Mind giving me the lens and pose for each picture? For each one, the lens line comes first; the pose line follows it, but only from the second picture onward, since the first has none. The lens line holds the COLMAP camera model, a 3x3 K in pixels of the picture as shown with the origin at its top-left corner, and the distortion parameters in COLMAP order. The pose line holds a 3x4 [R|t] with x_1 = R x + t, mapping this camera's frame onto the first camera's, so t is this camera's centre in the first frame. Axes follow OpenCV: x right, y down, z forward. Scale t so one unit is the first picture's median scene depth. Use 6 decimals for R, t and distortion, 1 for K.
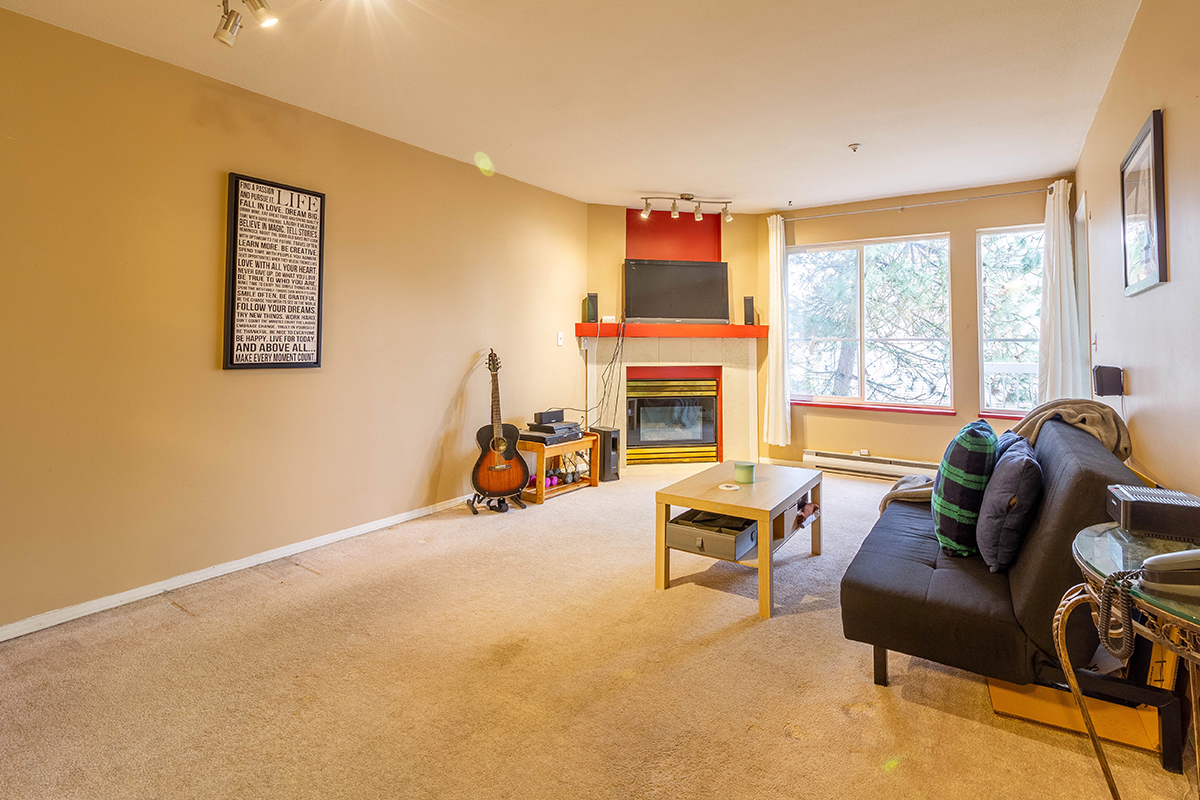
lens RADIAL K [[573.9, 0, 627.2], [0, 573.9, 316.4], [0, 0, 1]] dist [0.000005, 0.000132]
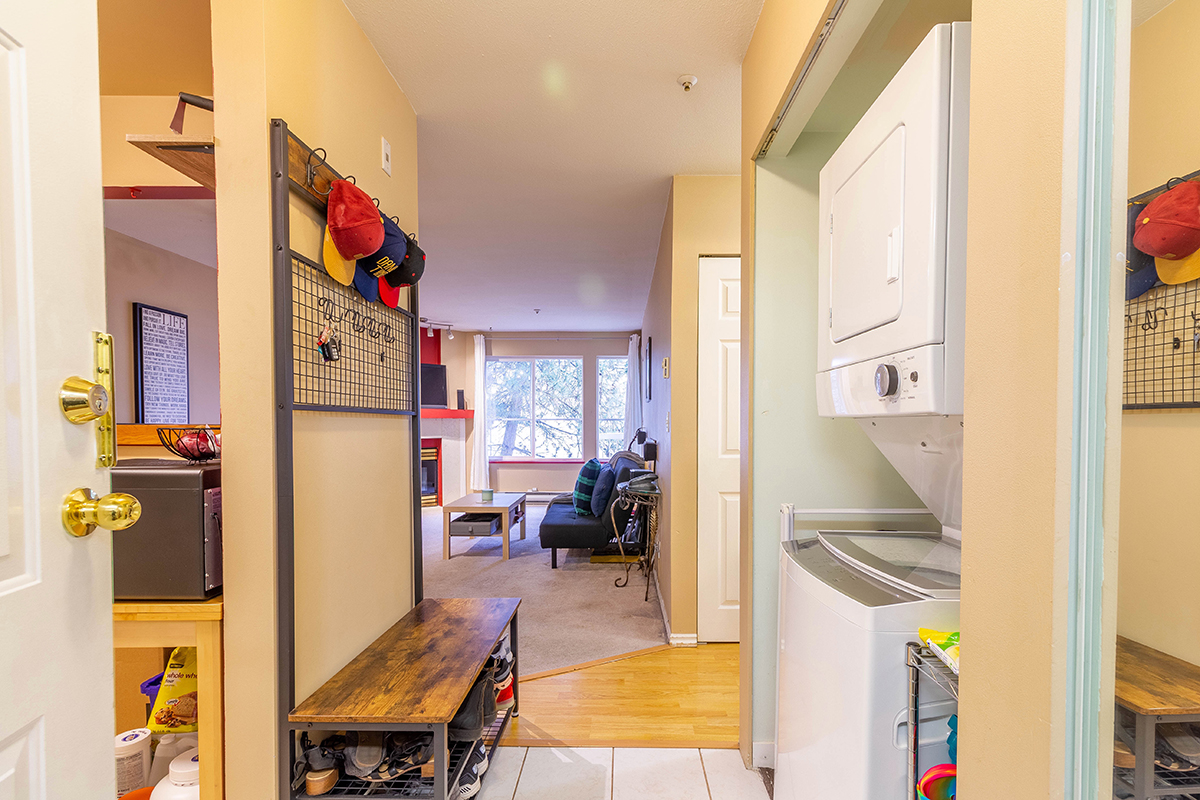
lens RADIAL K [[561.6, 0, 602.3], [0, 561.6, 433.6], [0, 0, 1]] dist [-0.000719, -0.000077]
pose [[0.853126, -0.016171, 0.521454, -0.232448], [-0.019172, 0.997873, 0.062311, -0.020280], [-0.521352, -0.063157, 0.851001, -0.410425]]
